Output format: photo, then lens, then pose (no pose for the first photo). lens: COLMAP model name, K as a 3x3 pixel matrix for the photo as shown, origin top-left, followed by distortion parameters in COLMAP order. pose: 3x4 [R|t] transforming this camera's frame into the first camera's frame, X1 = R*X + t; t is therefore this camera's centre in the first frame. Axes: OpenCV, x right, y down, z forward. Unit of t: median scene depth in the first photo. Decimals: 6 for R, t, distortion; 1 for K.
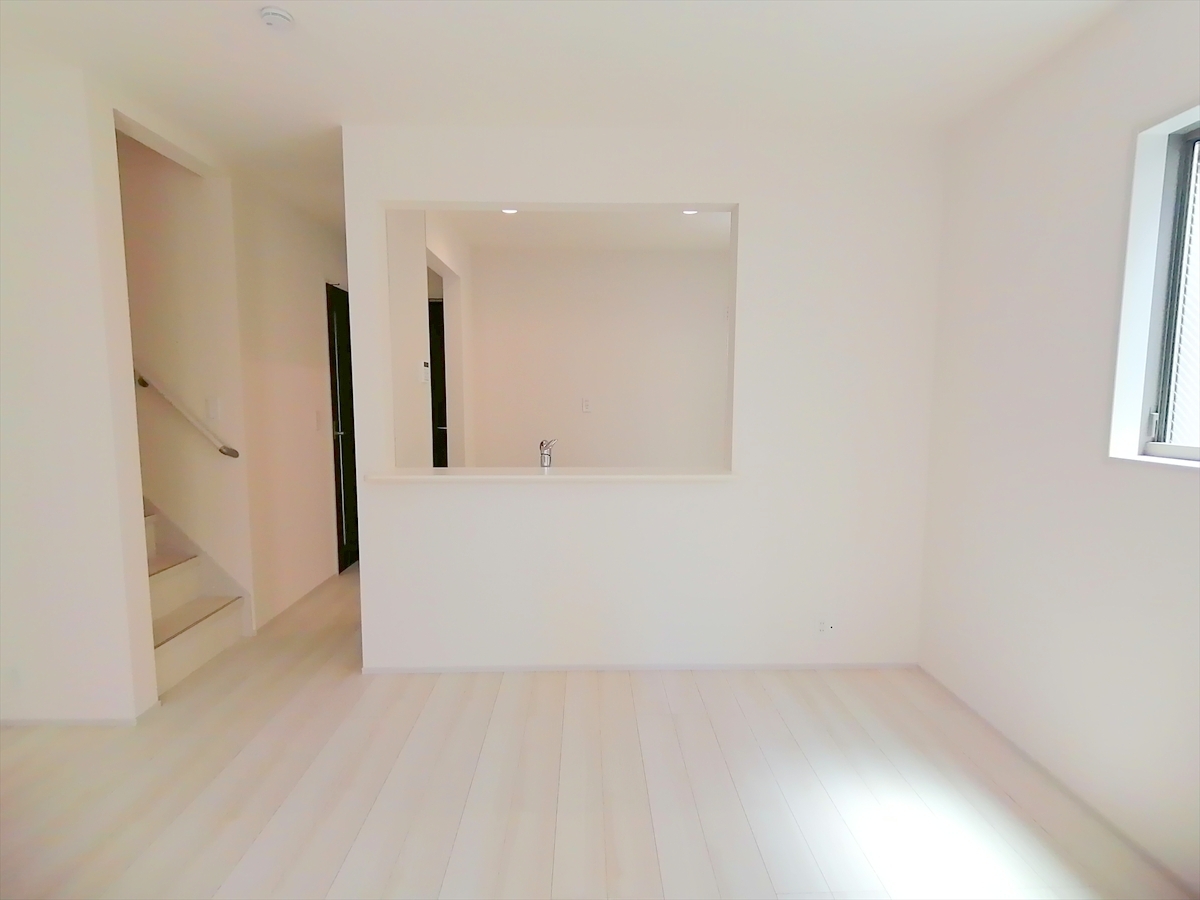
lens RADIAL K [[611.7, 0, 600.4], [0, 611.7, 466.4], [0, 0, 1]] dist [0.000020, 0.000146]
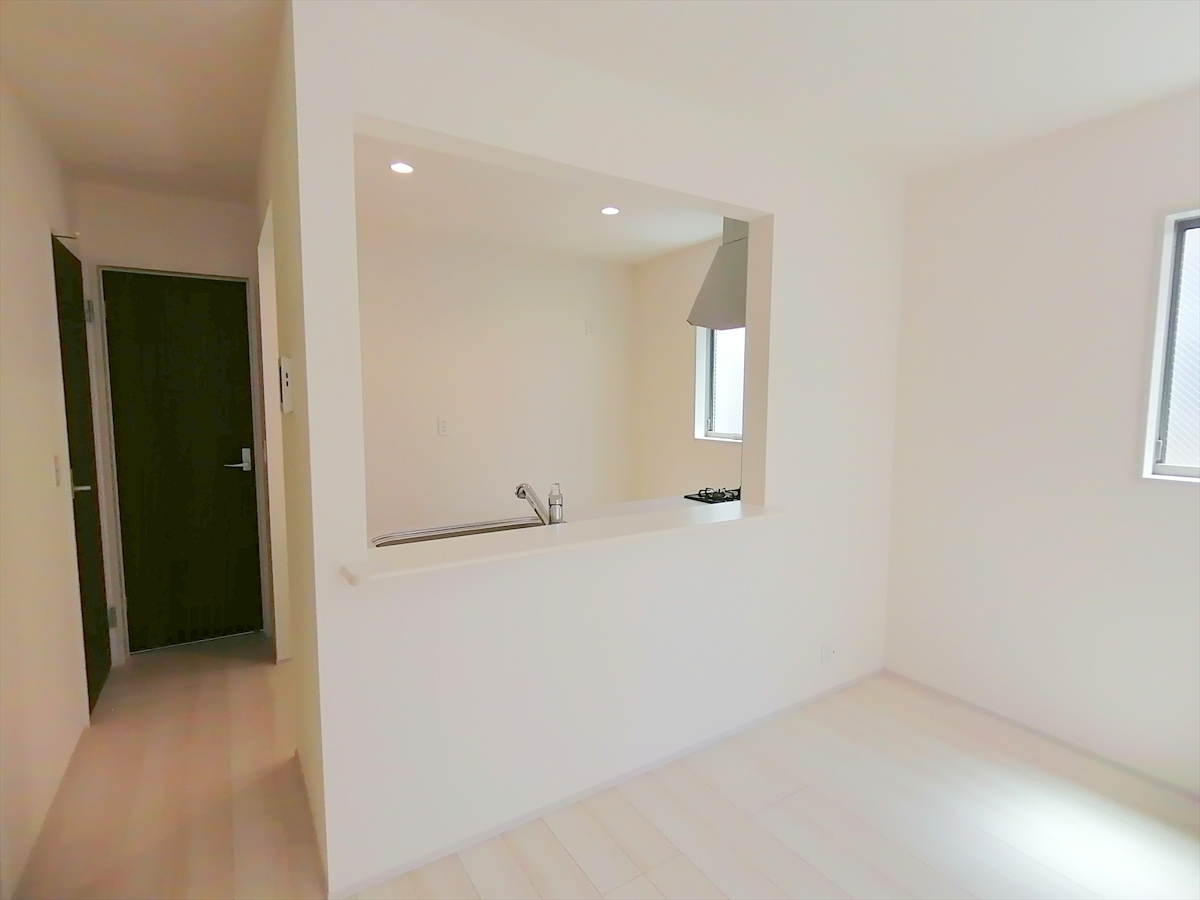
lens RADIAL K [[596.3, 0, 602.6], [0, 596.3, 456.9], [0, 0, 1]] dist [0.003750, -0.000054]
pose [[0.848594, -0.049538, 0.526720, -0.411398], [0.060738, 0.998146, -0.003980, -0.069266], [-0.525546, 0.035369, 0.850029, 0.330940]]
